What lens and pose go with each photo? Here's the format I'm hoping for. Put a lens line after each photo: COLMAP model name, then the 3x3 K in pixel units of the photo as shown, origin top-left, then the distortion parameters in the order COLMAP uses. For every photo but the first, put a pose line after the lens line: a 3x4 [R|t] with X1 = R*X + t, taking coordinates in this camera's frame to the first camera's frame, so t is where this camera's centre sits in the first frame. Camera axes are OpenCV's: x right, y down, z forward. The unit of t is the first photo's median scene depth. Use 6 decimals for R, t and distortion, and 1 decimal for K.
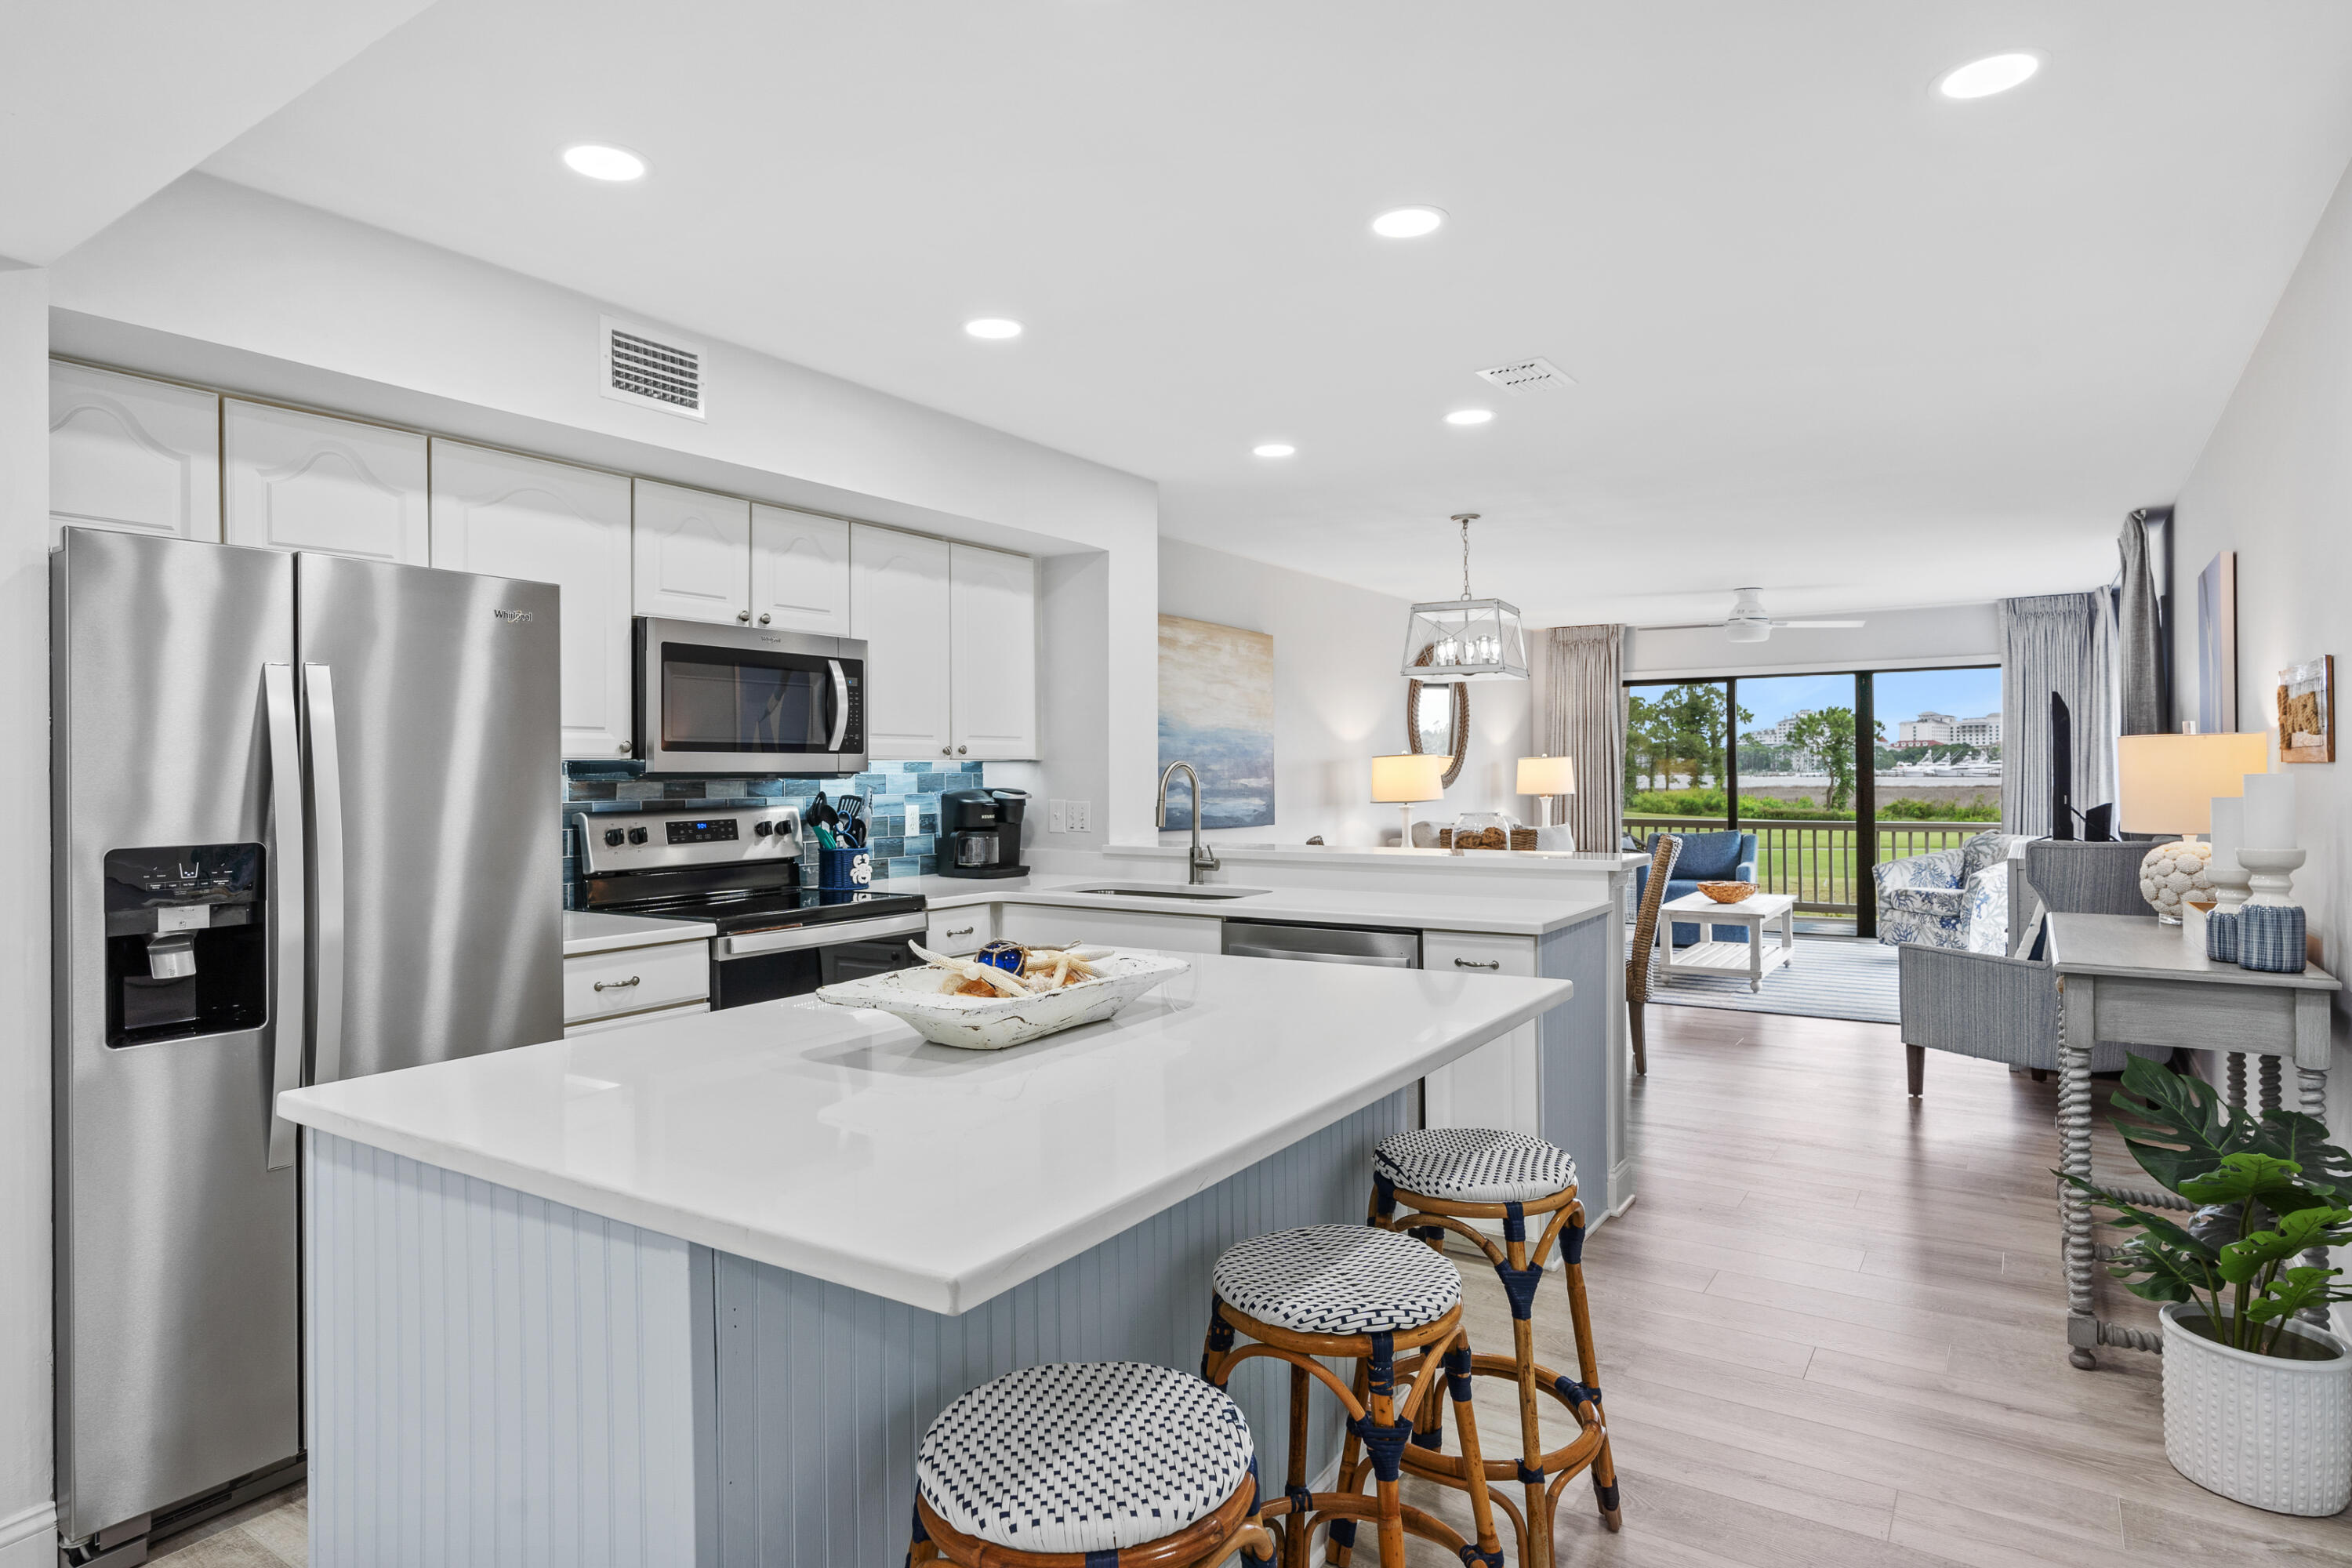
lens RADIAL K [[1296.9, 0, 1168.8], [0, 1296.9, 769.2], [0, 0, 1]] dist [-0.003547, 0.003840]
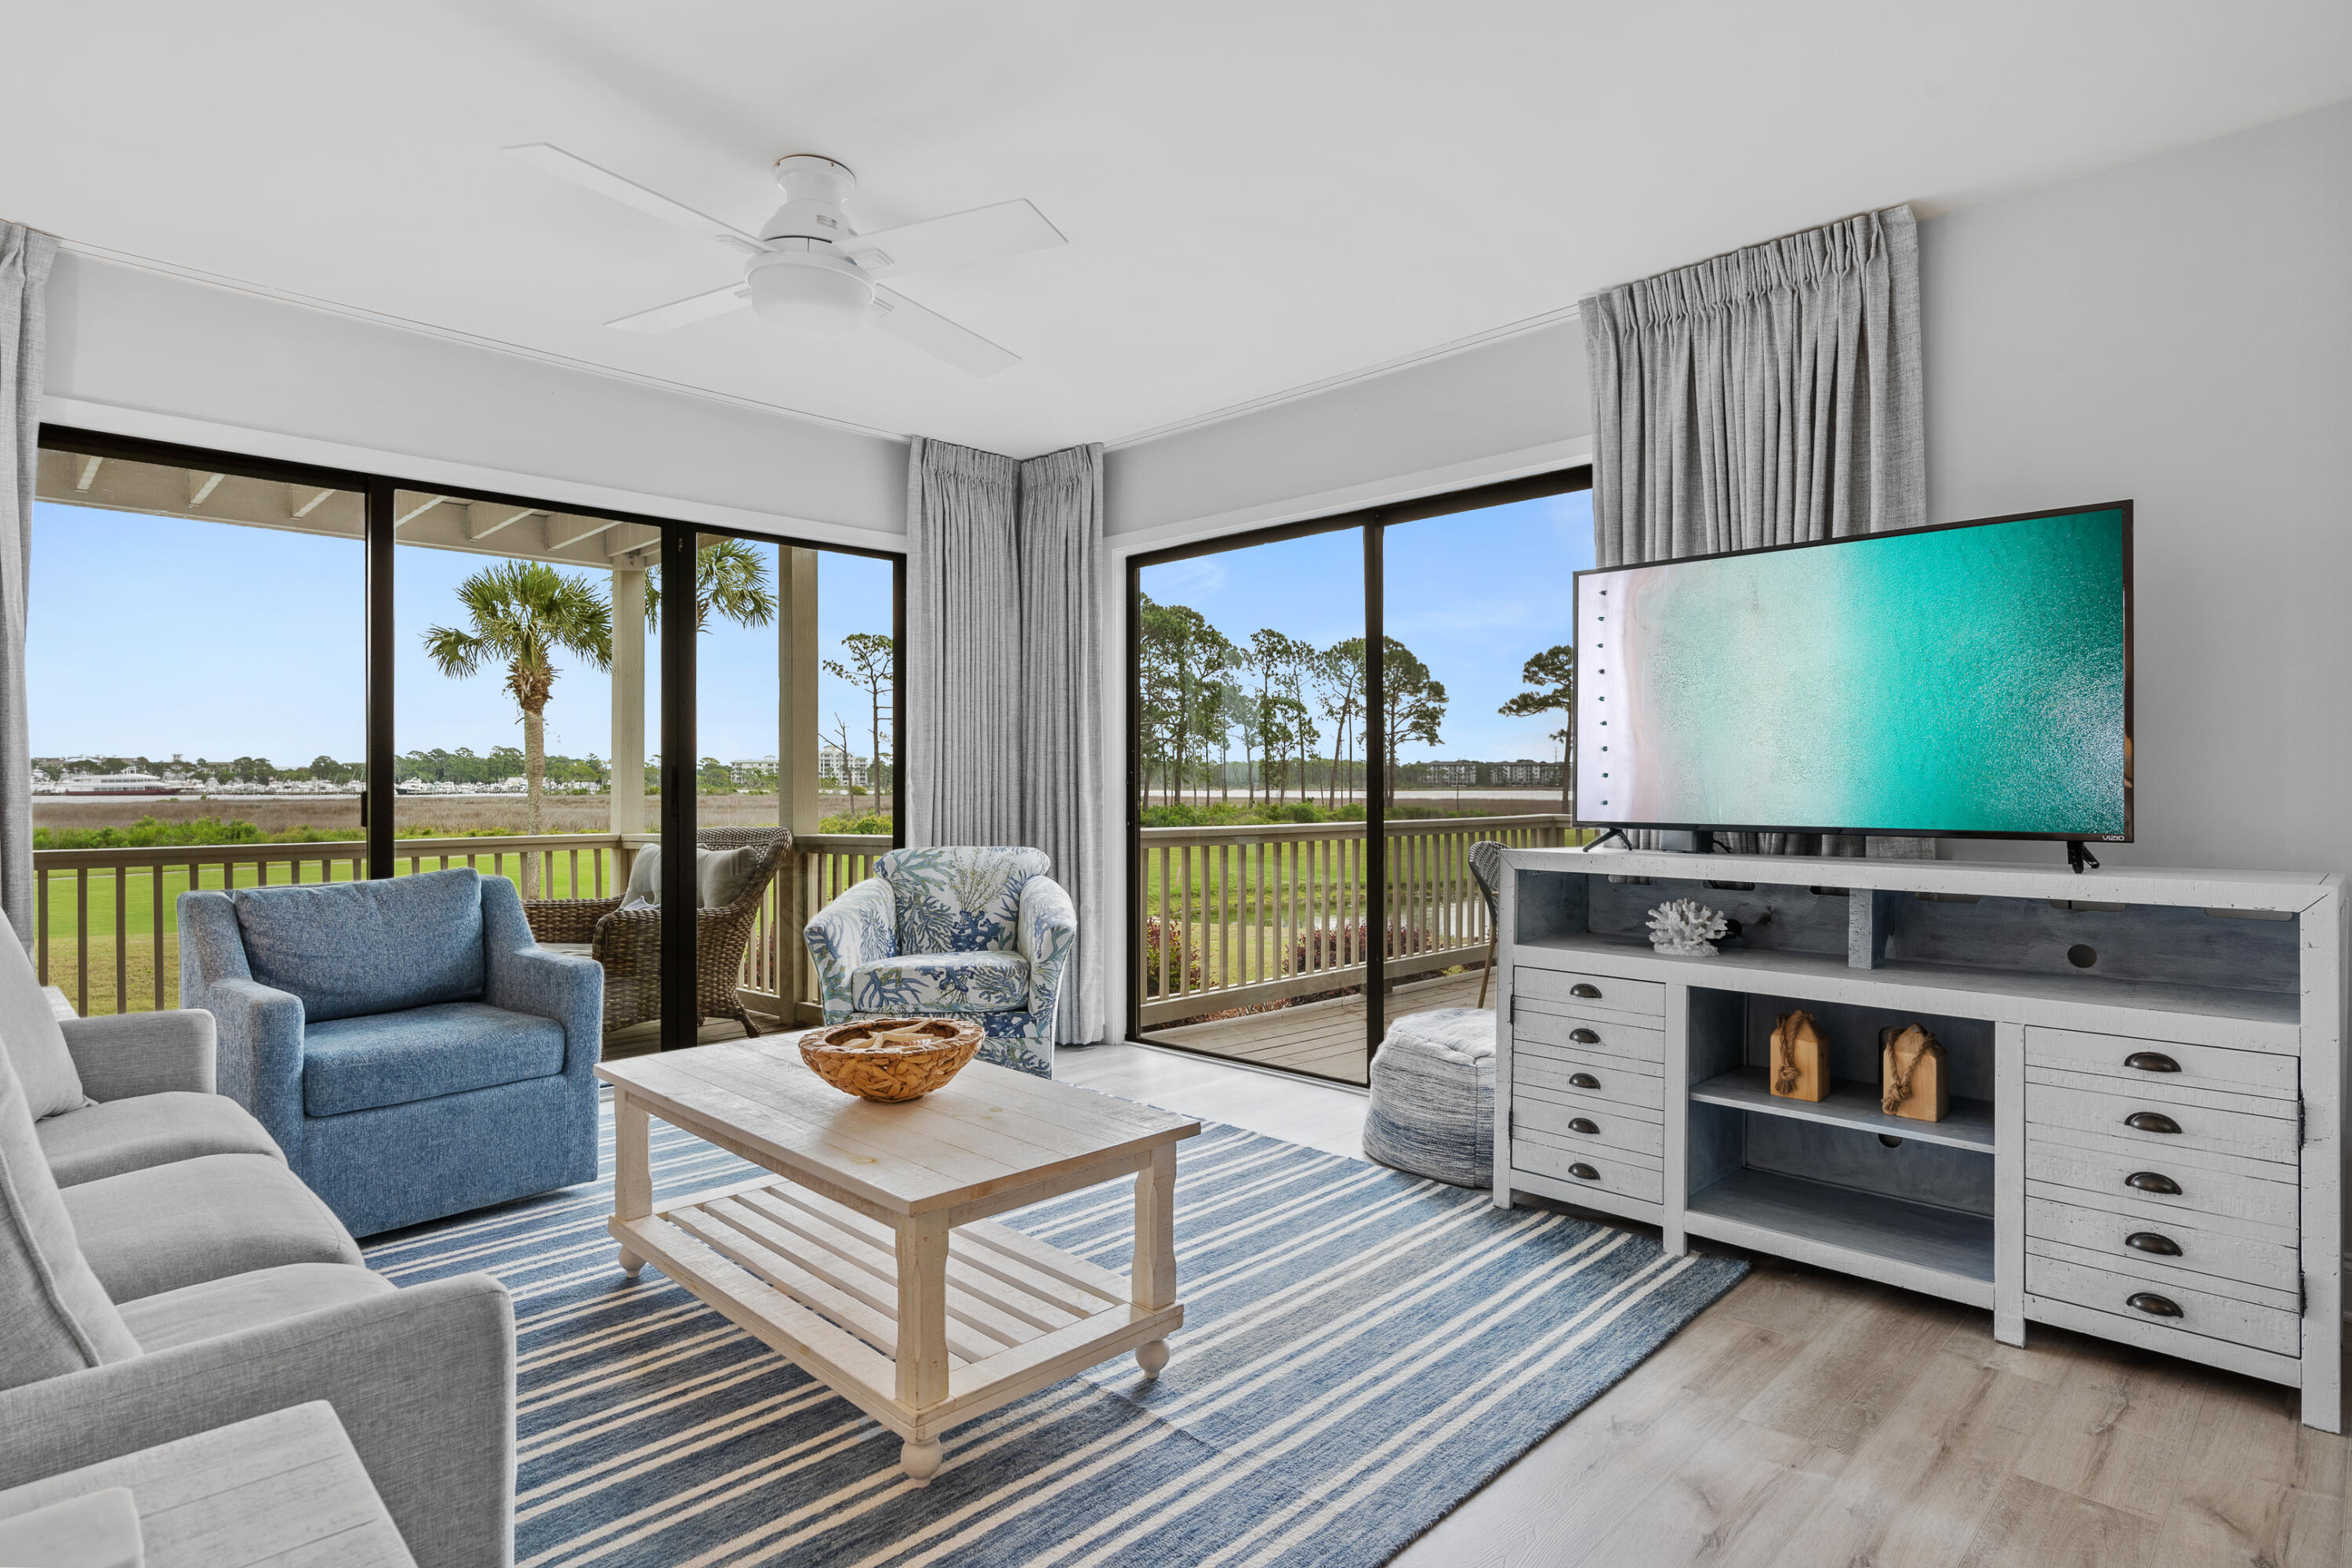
lens RADIAL K [[1229.6, 0, 1165.4], [0, 1229.6, 783.9], [0, 0, 1]] dist [-0.002802, -0.000449]
pose [[0.199273, 0.007061, 0.979919, 0.243953], [-0.003220, 0.999973, -0.006550, 0.046969], [-0.979939, -0.001850, 0.199290, 1.431884]]
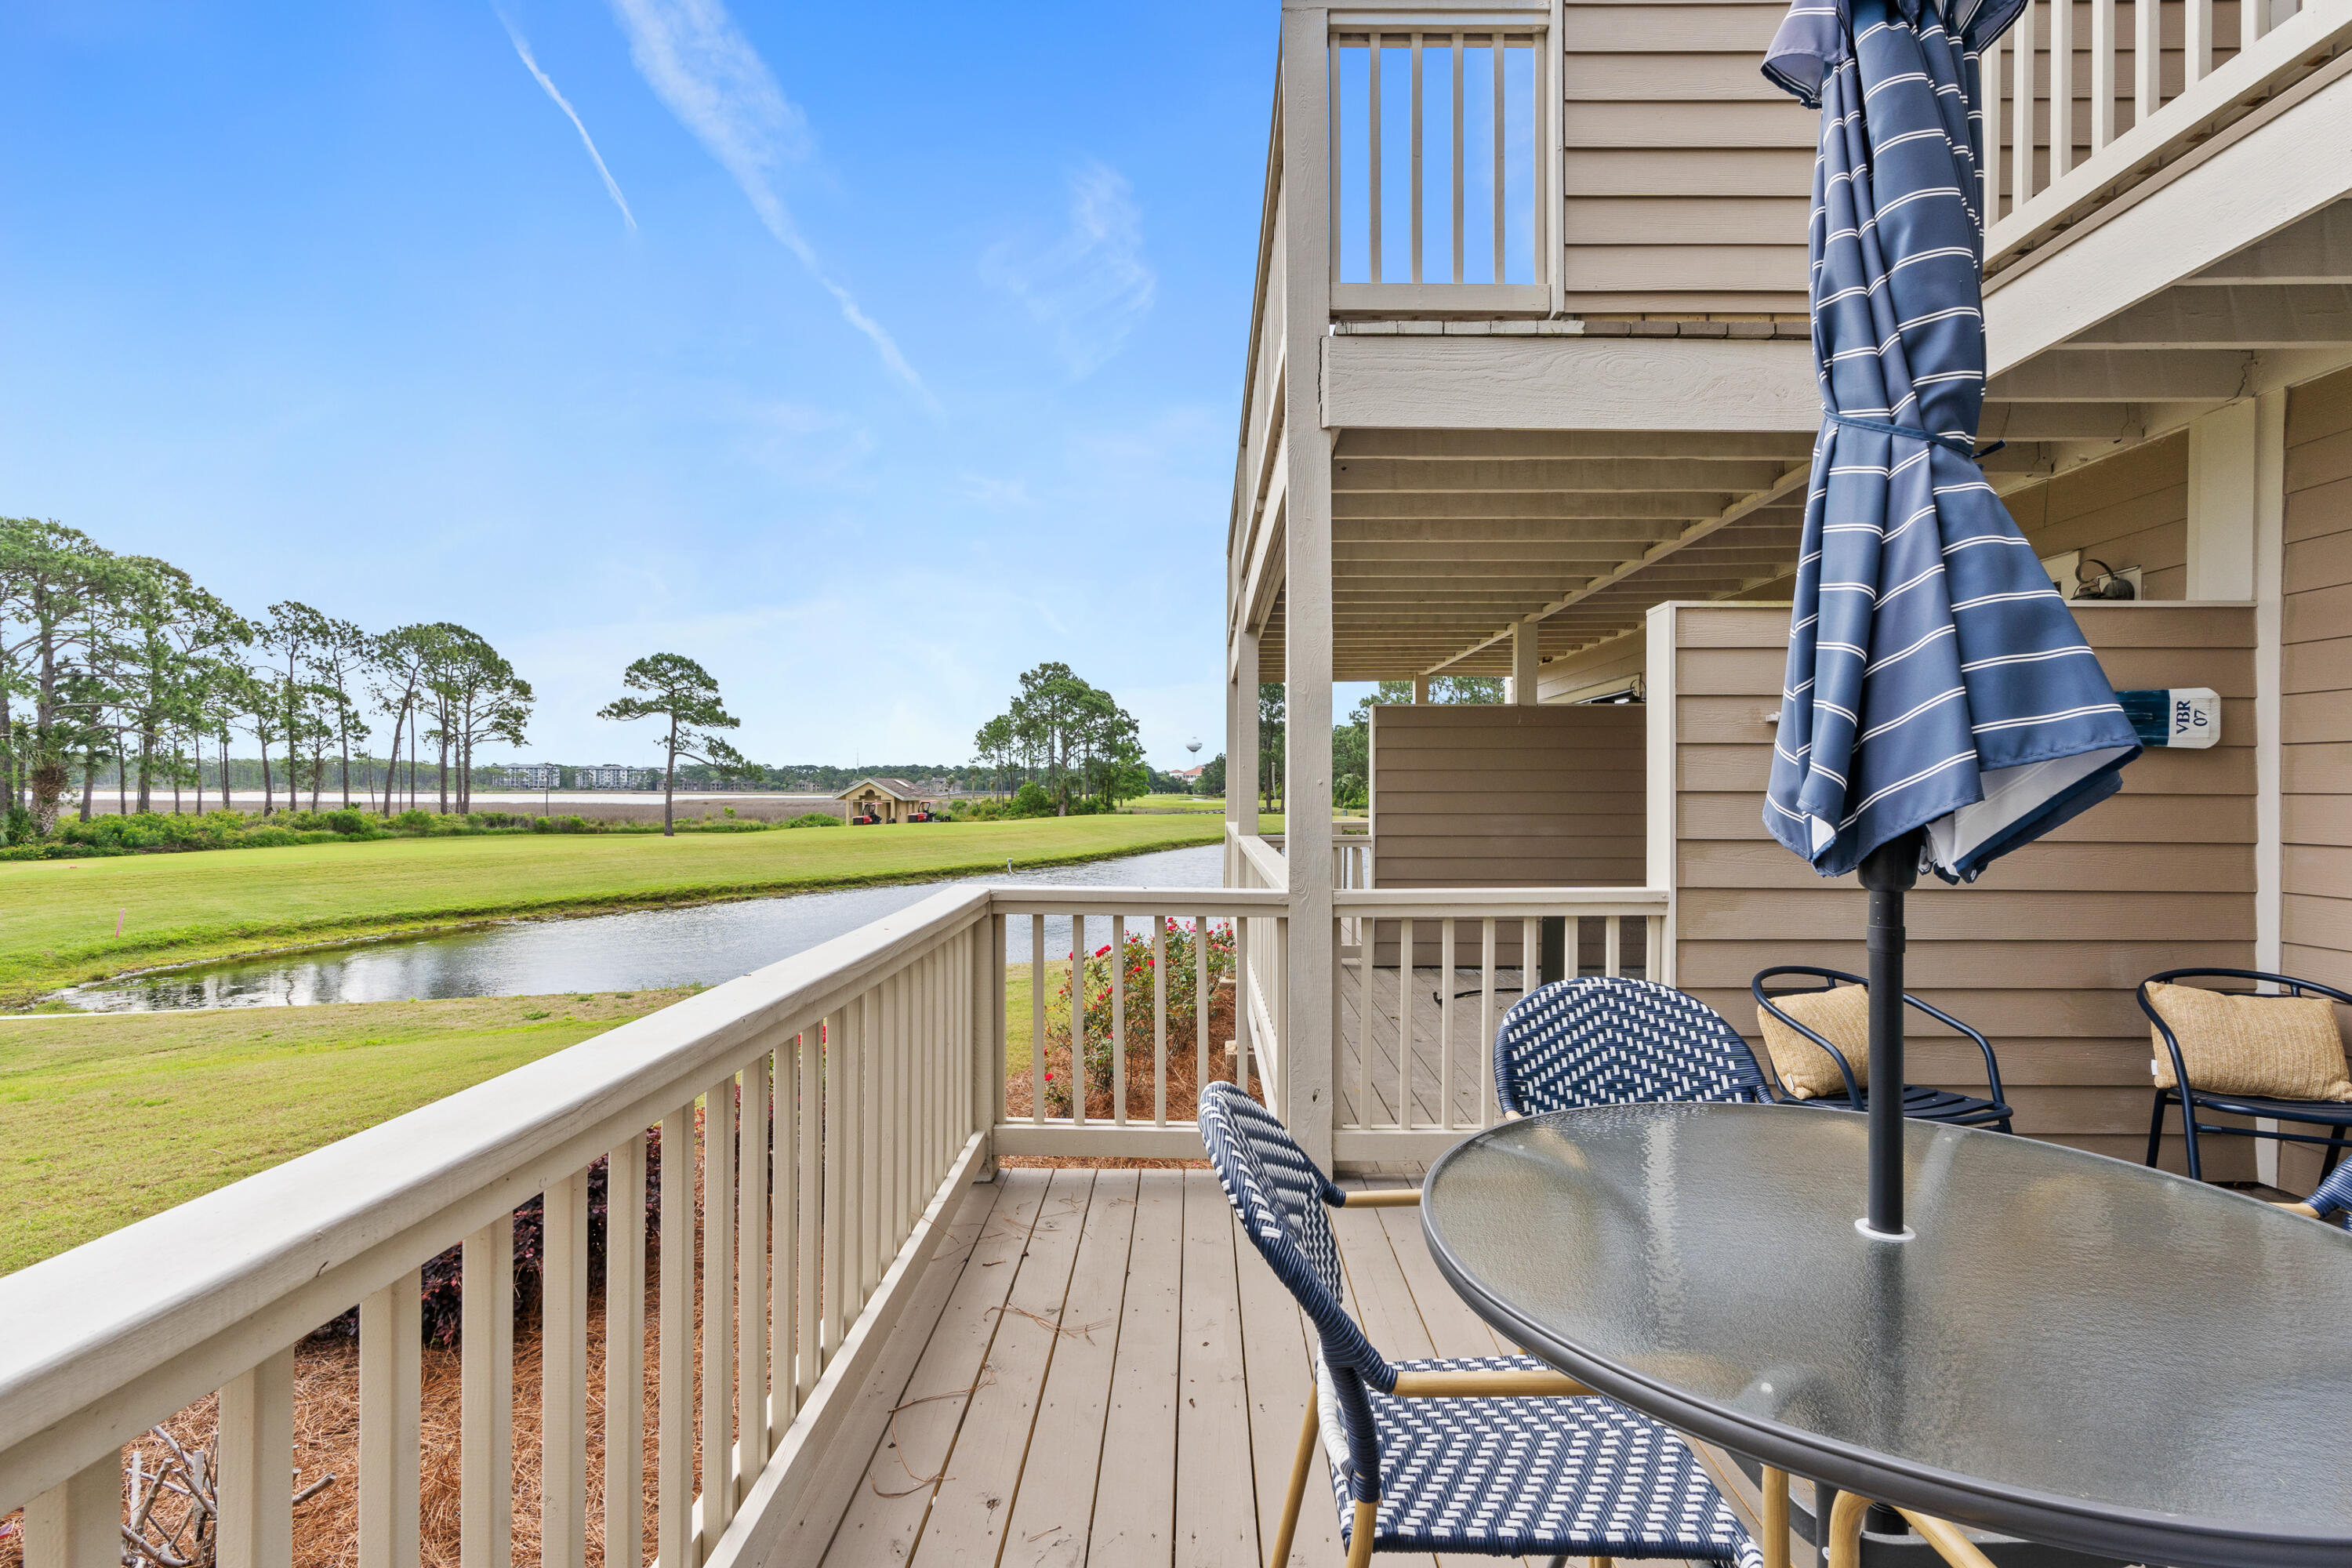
lens RADIAL K [[1077.3, 0, 1173.4], [0, 1077.3, 794.3], [0, 0, 1]] dist [0.000370, 0.000397]
pose [[-0.535944, 0.000676, 0.844253, 1.330967], [-0.005231, 0.999978, -0.004122, 0.016540], [-0.844237, -0.006625, -0.535929, 1.526459]]
